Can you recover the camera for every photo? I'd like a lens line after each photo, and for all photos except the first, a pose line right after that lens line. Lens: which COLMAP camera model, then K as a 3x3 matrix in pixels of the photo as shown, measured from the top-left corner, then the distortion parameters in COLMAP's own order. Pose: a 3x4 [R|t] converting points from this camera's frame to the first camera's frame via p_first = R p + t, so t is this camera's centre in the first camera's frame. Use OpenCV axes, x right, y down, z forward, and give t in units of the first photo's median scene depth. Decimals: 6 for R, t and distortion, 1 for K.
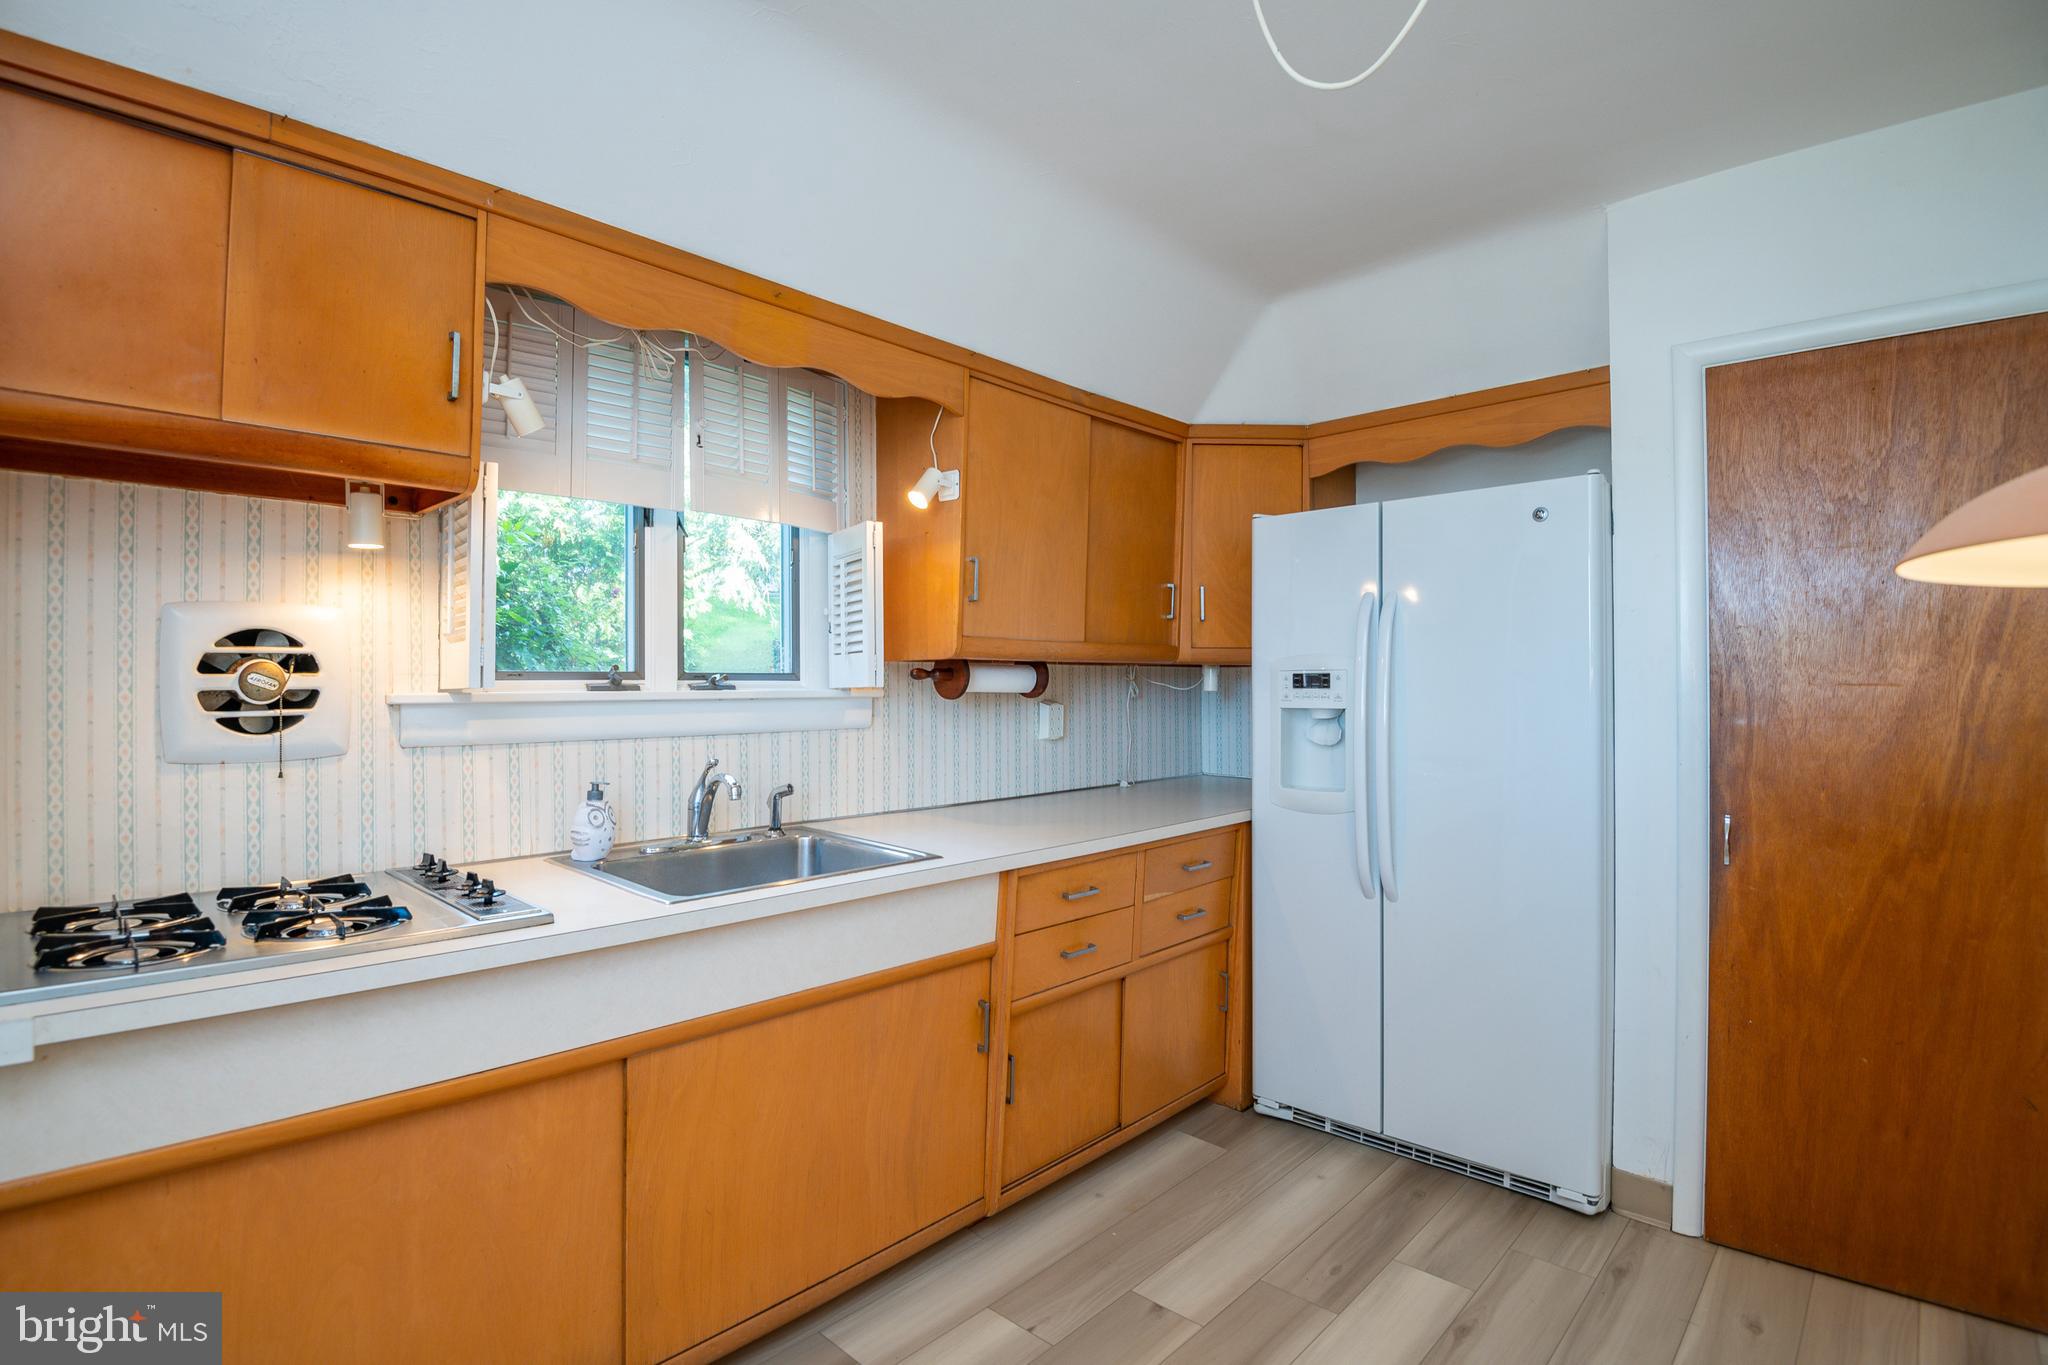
lens RADIAL K [[977.2, 0, 1034.8], [0, 977.2, 679.6], [0, 0, 1]] dist [-0.025969, -0.007141]
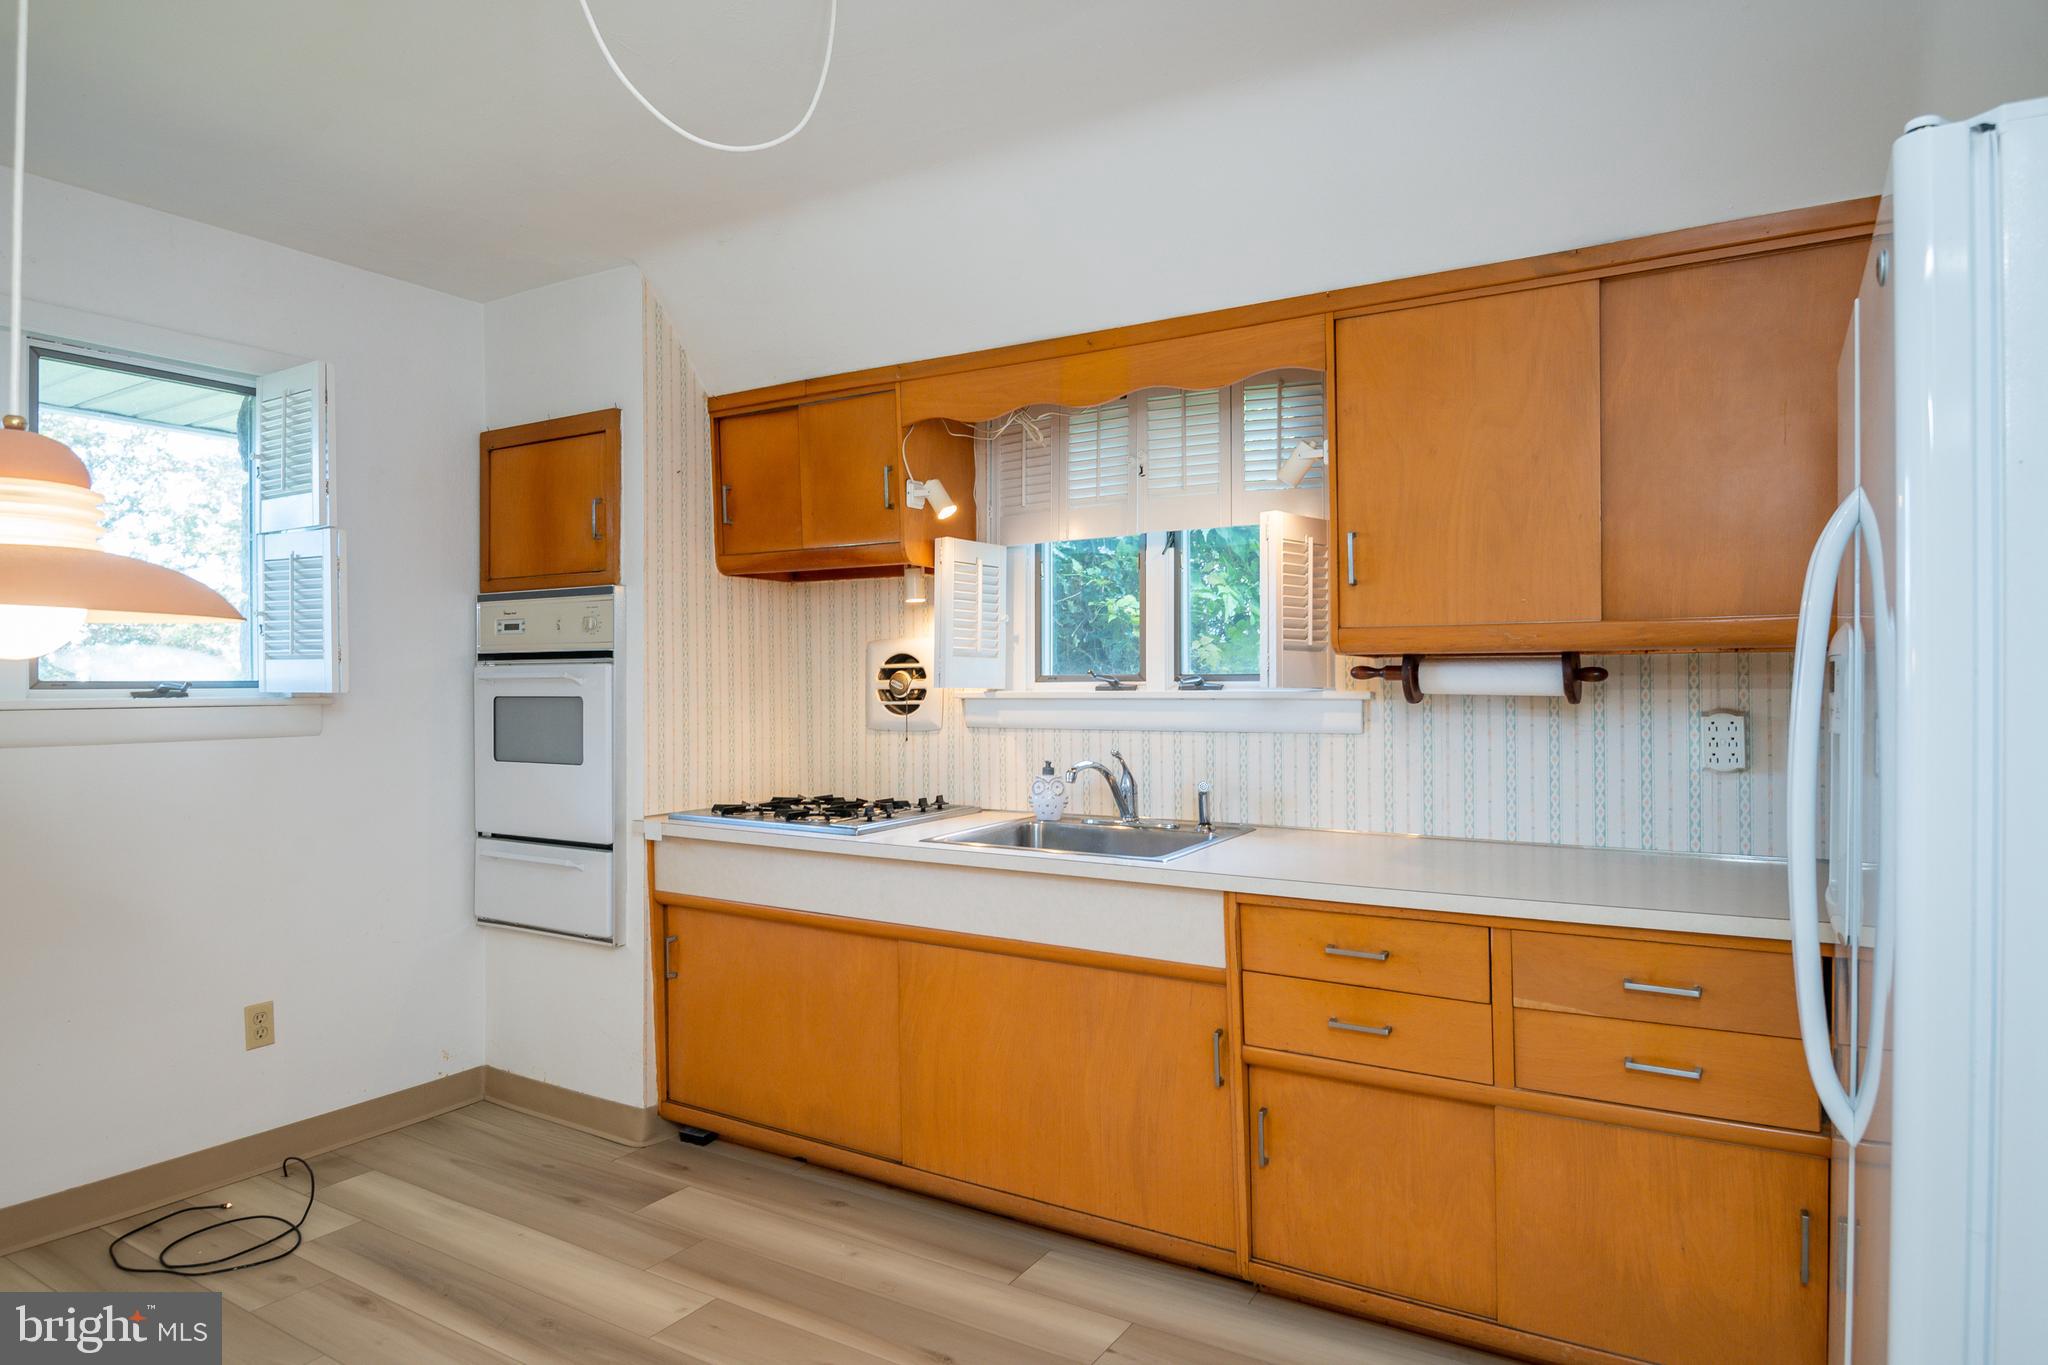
lens RADIAL K [[1171.6, 0, 1030.6], [0, 1171.6, 689.3], [0, 0, 1]] dist [0.003056, -0.019722]
pose [[0.214301, 0.003549, -0.976761, 1.038474], [0.007764, 0.999956, 0.005337, 0.001314], [0.976737, -0.008727, 0.214264, 0.623382]]
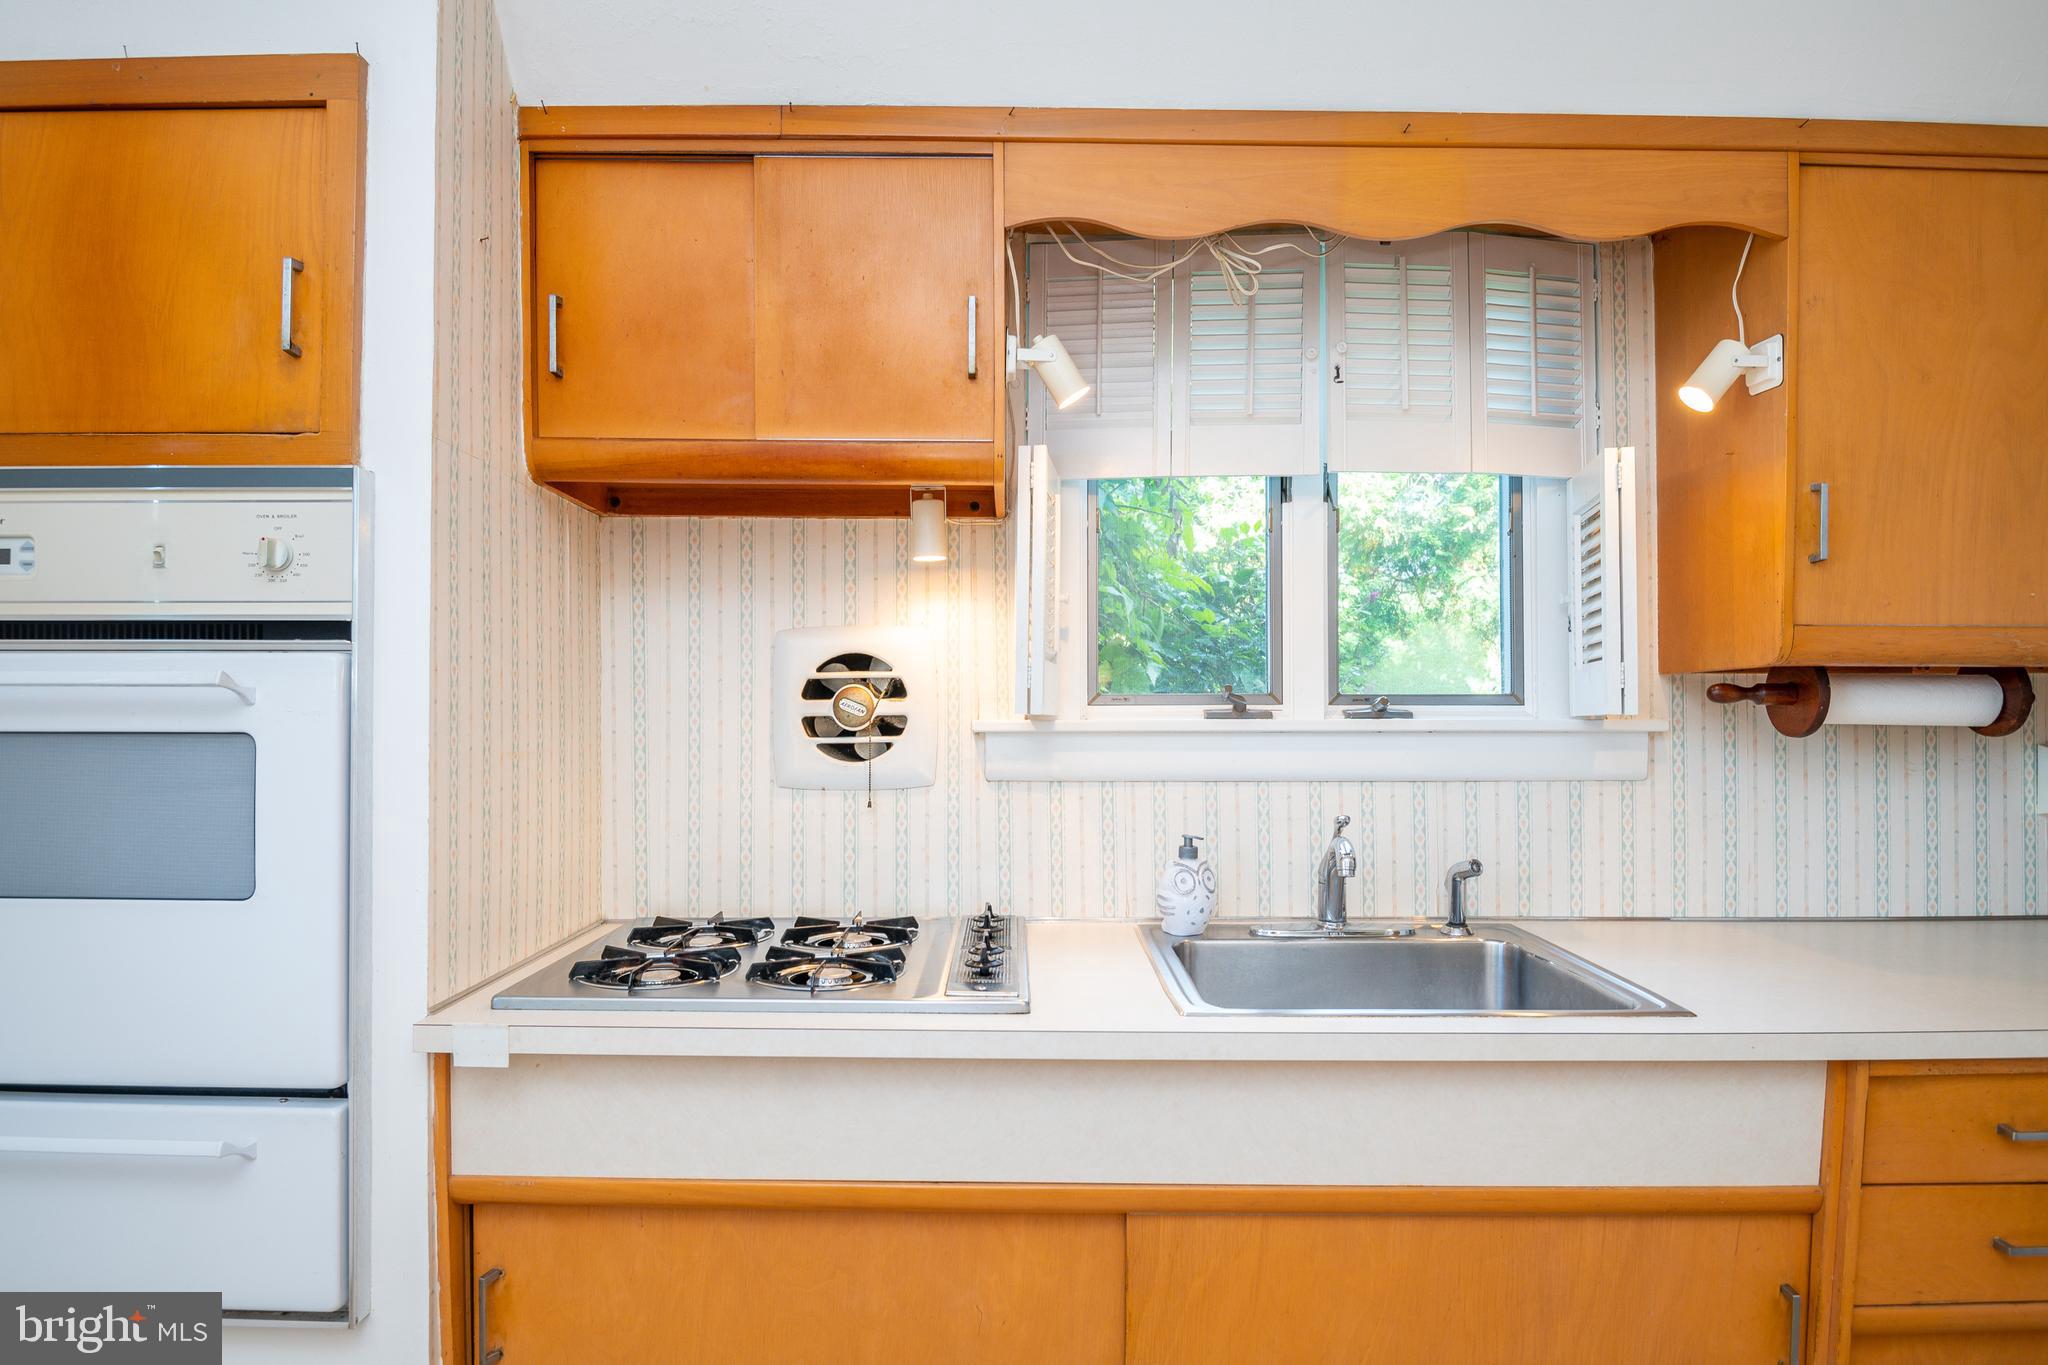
lens RADIAL K [[1171.6, 0, 1008.1], [0, 1171.6, 699.2], [0, 0, 1]] dist [0.003056, -0.019722]
pose [[0.679966, -0.007253, -0.733208, 0.135166], [0.002725, 0.999969, -0.007365, 0.002445], [0.733239, 0.003010, 0.679964, 0.246682]]
